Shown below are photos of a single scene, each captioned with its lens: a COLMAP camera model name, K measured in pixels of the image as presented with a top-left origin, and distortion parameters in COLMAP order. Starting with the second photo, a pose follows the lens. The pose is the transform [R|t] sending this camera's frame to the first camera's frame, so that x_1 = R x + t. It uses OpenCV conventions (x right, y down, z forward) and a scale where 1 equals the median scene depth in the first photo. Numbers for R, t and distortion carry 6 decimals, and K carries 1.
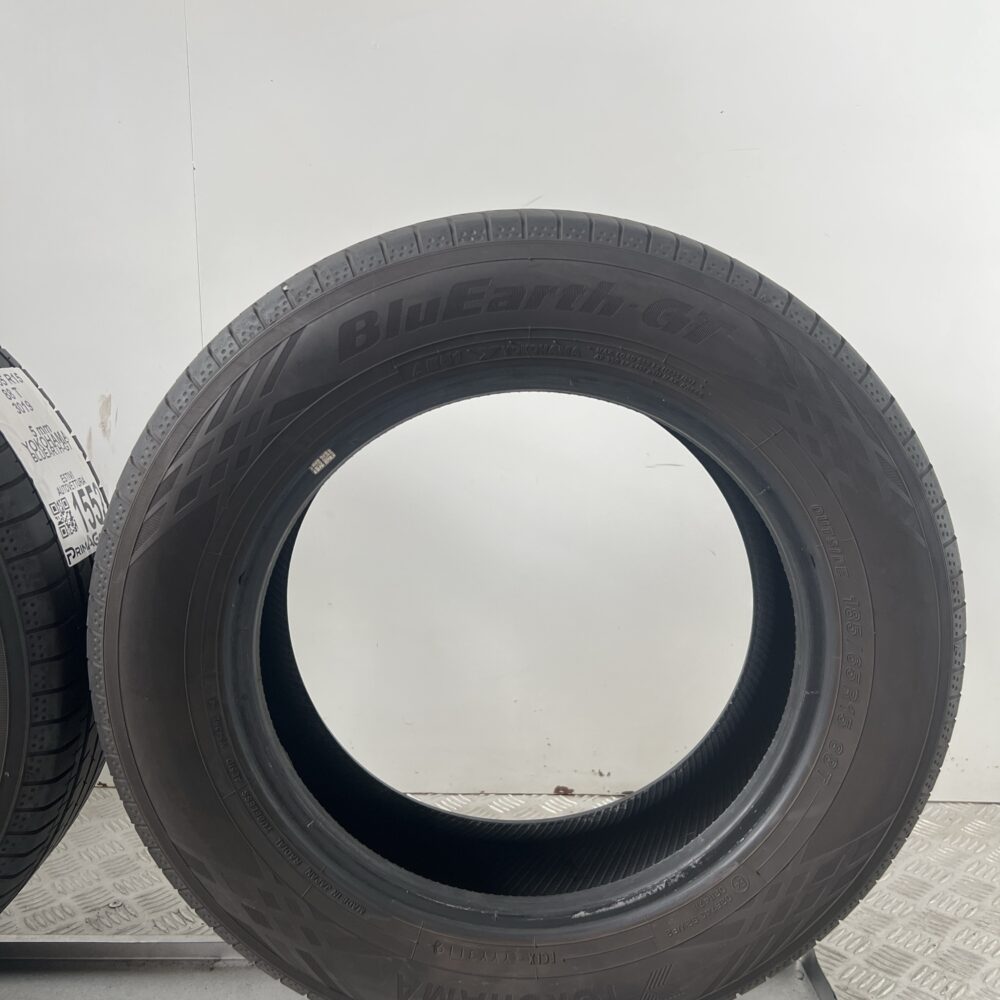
lens RADIAL K [[1020.7, 0, 502.1], [0, 1020.7, 503.6], [0, 0, 1]] dist [0.151952, -0.421256]
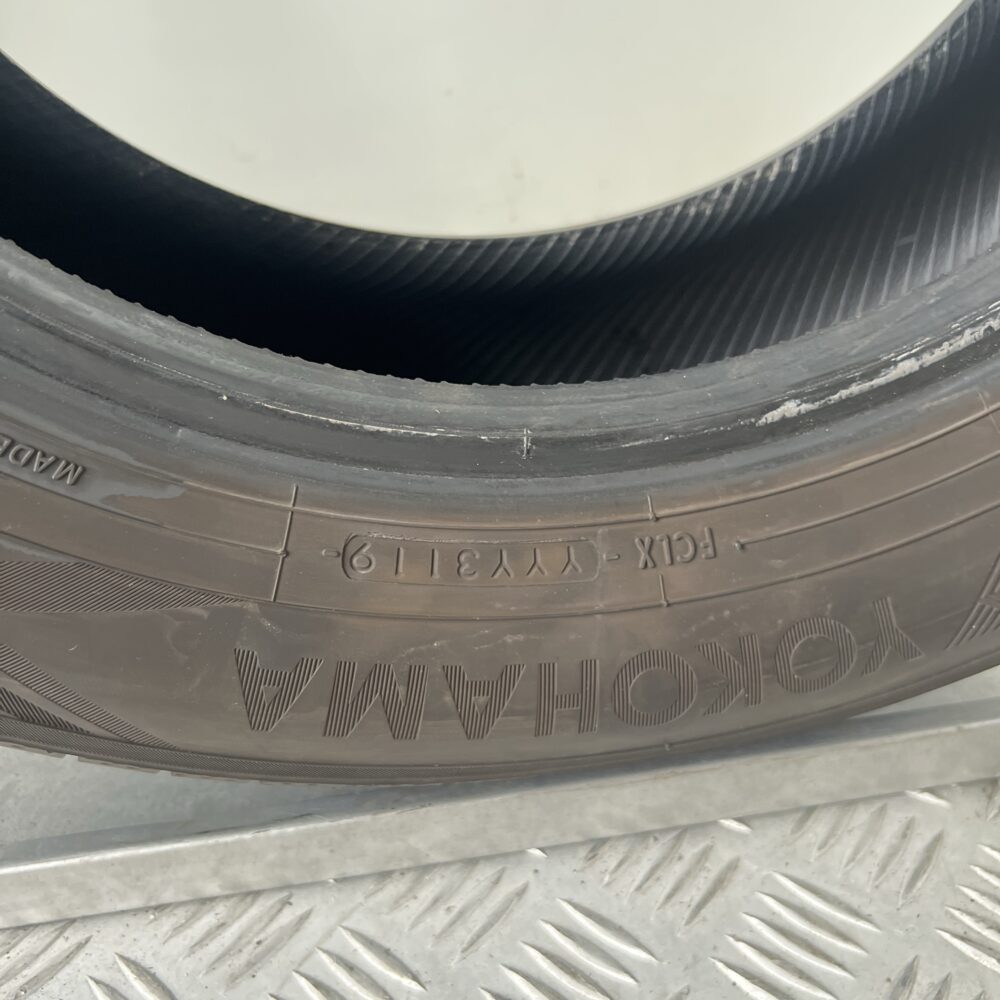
lens RADIAL K [[1020.7, 0, 502.1], [0, 1020.7, 503.6], [0, 0, 1]] dist [0.151952, -0.421256]
pose [[0.989993, -0.114643, 0.082286, -0.041133], [0.074787, 0.920719, 0.382992, 0.294948], [-0.119670, -0.373005, 0.920079, 0.706361]]
